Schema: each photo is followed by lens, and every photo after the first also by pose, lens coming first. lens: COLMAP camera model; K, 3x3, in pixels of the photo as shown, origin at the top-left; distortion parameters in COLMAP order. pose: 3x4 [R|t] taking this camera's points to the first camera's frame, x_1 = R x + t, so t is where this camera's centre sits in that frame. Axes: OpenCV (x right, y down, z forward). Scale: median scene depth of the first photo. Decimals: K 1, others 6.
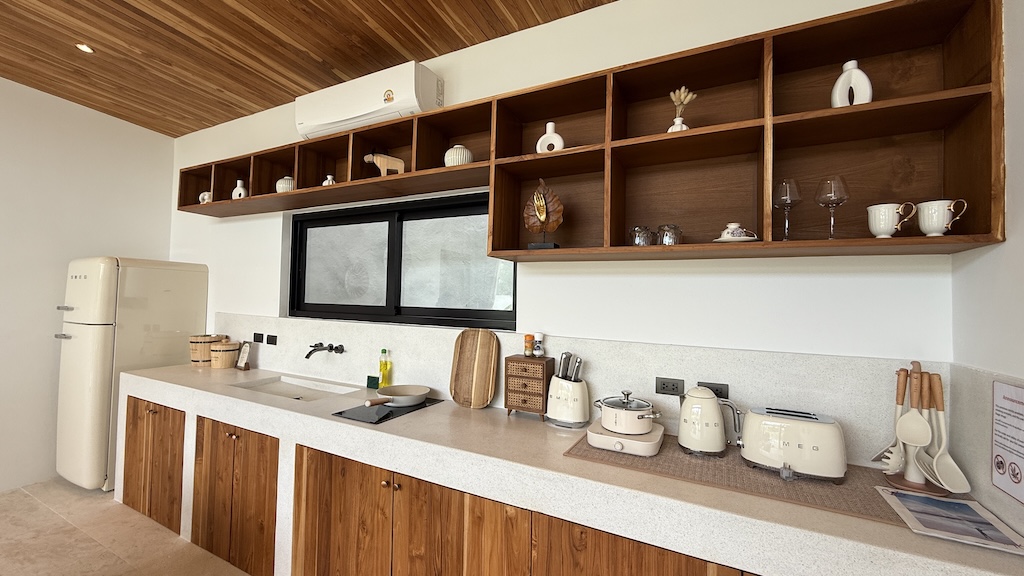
lens RADIAL K [[408.7, 0, 509.8], [0, 408.7, 287.0], [0, 0, 1]] dist [-0.001581, 0.000276]
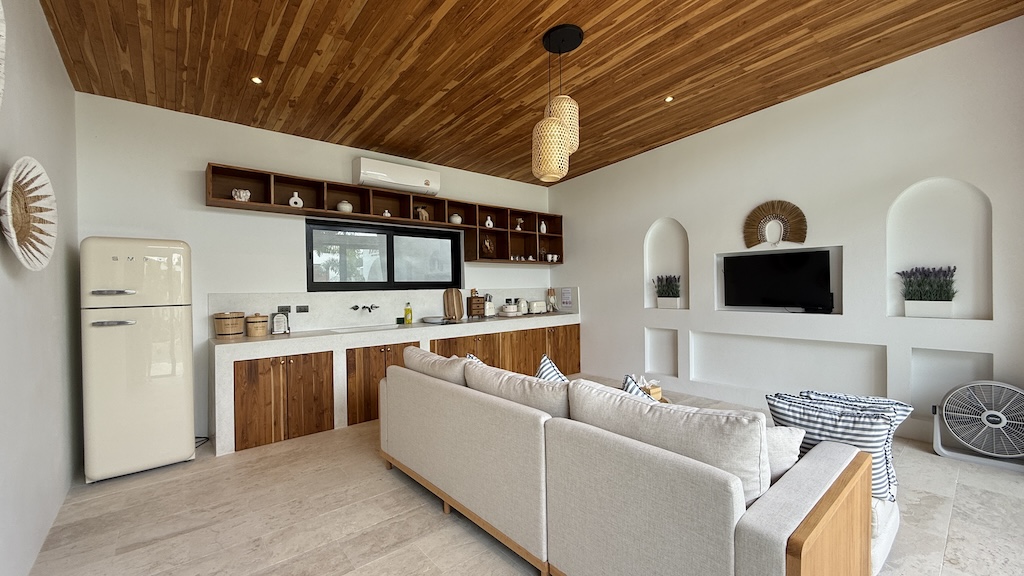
lens RADIAL K [[408.7, 0, 509.8], [0, 408.7, 287.0], [0, 0, 1]] dist [-0.001581, 0.000276]
pose [[0.378890, -0.030520, 0.924938, -2.423529], [0.001526, 0.999475, 0.032354, 0.016294], [-0.925441, -0.010847, 0.378738, -0.260888]]
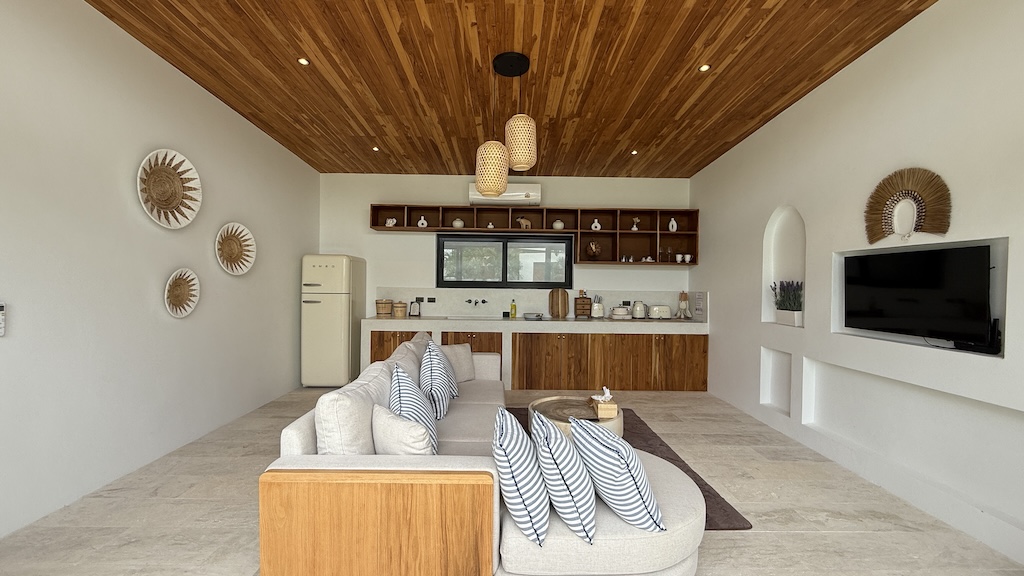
lens RADIAL K [[408.7, 0, 509.8], [0, 408.7, 287.0], [0, 0, 1]] dist [-0.001581, 0.000276]
pose [[0.883647, -0.015363, 0.467902, -1.751588], [-0.004347, 0.999149, 0.041014, -0.017830], [-0.468134, -0.038276, 0.882828, -1.296245]]
